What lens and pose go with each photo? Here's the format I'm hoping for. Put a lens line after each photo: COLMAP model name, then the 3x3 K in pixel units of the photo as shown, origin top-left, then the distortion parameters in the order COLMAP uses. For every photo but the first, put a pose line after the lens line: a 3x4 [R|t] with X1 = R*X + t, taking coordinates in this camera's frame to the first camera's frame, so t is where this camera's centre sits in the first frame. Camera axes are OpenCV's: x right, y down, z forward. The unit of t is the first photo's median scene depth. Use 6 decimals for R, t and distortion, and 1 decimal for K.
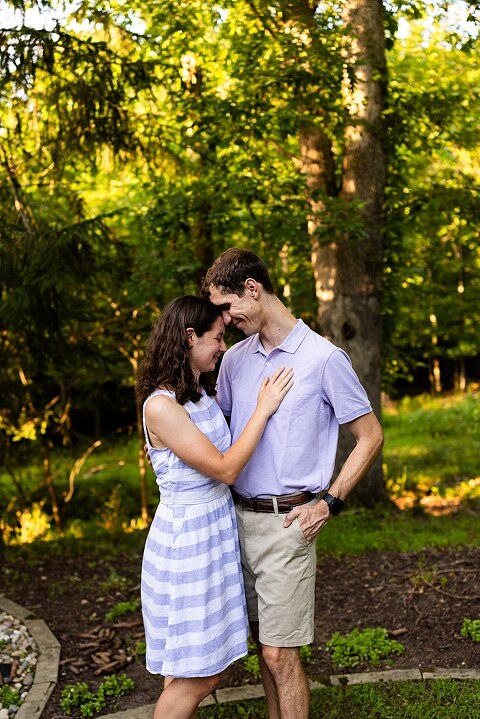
lens RADIAL K [[728.4, 0, 240.0], [0, 728.4, 359.5], [0, 0, 1]] dist [-0.004702, -0.012027]
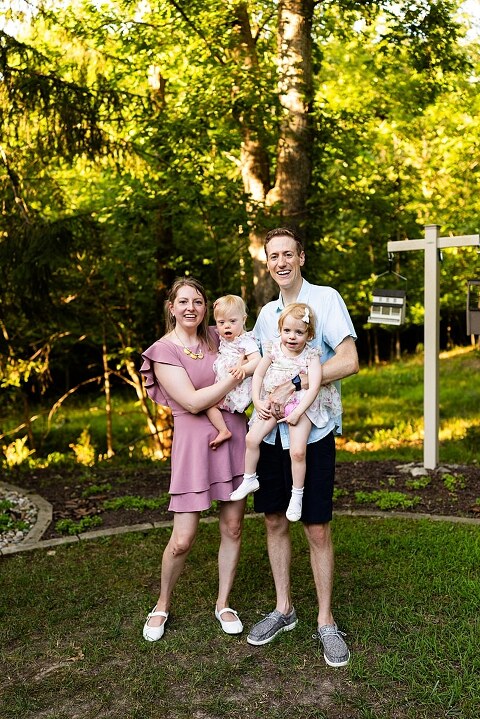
lens RADIAL K [[719.4, 0, 240.3], [0, 719.4, 345.5], [0, 0, 1]] dist [0.049210, 0.000358]
pose [[0.998669, 0.020296, 0.047415, 0.029561], [-0.021235, 0.999586, 0.019393, 0.012327], [-0.047002, -0.020374, 0.998687, -0.237672]]
